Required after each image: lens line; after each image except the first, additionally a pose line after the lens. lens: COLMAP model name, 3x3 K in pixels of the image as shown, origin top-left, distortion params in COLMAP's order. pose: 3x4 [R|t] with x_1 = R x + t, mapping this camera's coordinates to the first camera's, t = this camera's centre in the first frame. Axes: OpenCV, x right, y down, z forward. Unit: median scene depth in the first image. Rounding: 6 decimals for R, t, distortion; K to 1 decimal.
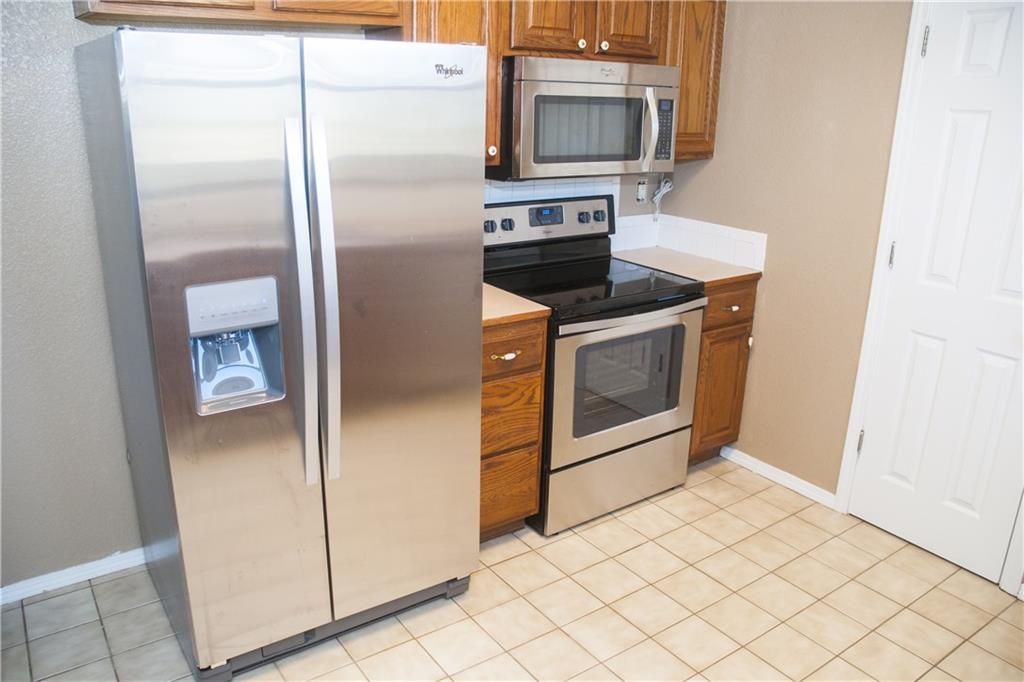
lens RADIAL K [[816.5, 0, 497.4], [0, 816.5, 338.1], [0, 0, 1]] dist [-0.177020, 0.153038]
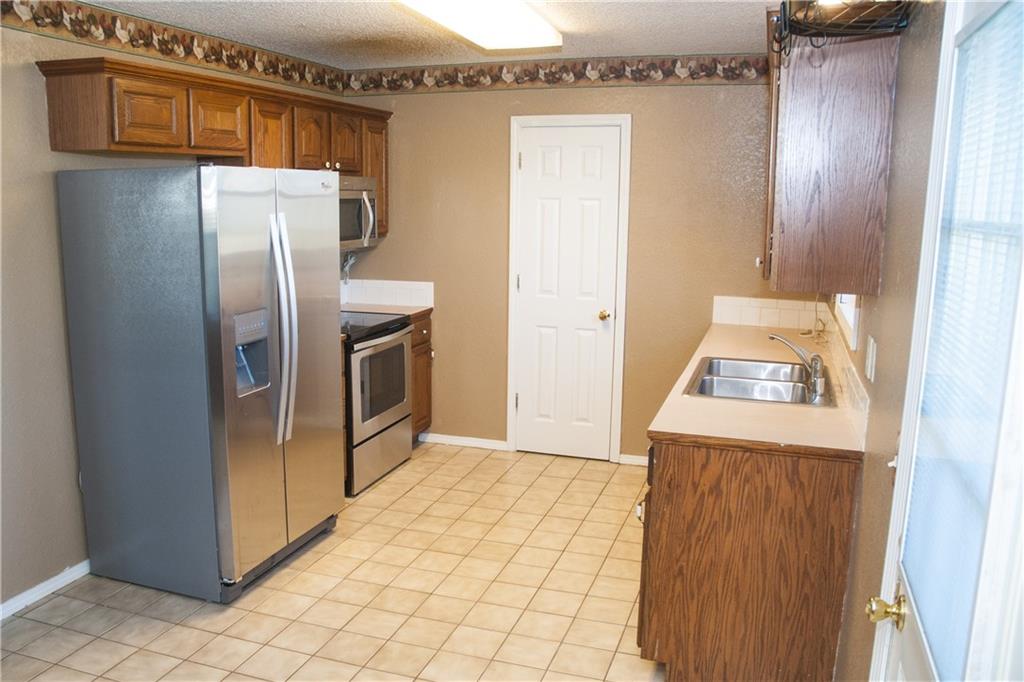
lens RADIAL K [[816.5, 0, 497.4], [0, 816.5, 338.1], [0, 0, 1]] dist [-0.177020, 0.153038]
pose [[0.820309, -0.118889, 0.559426, -0.501371], [0.184442, 0.980886, -0.061997, 0.105500], [-0.541363, 0.154039, 0.826558, -0.375984]]
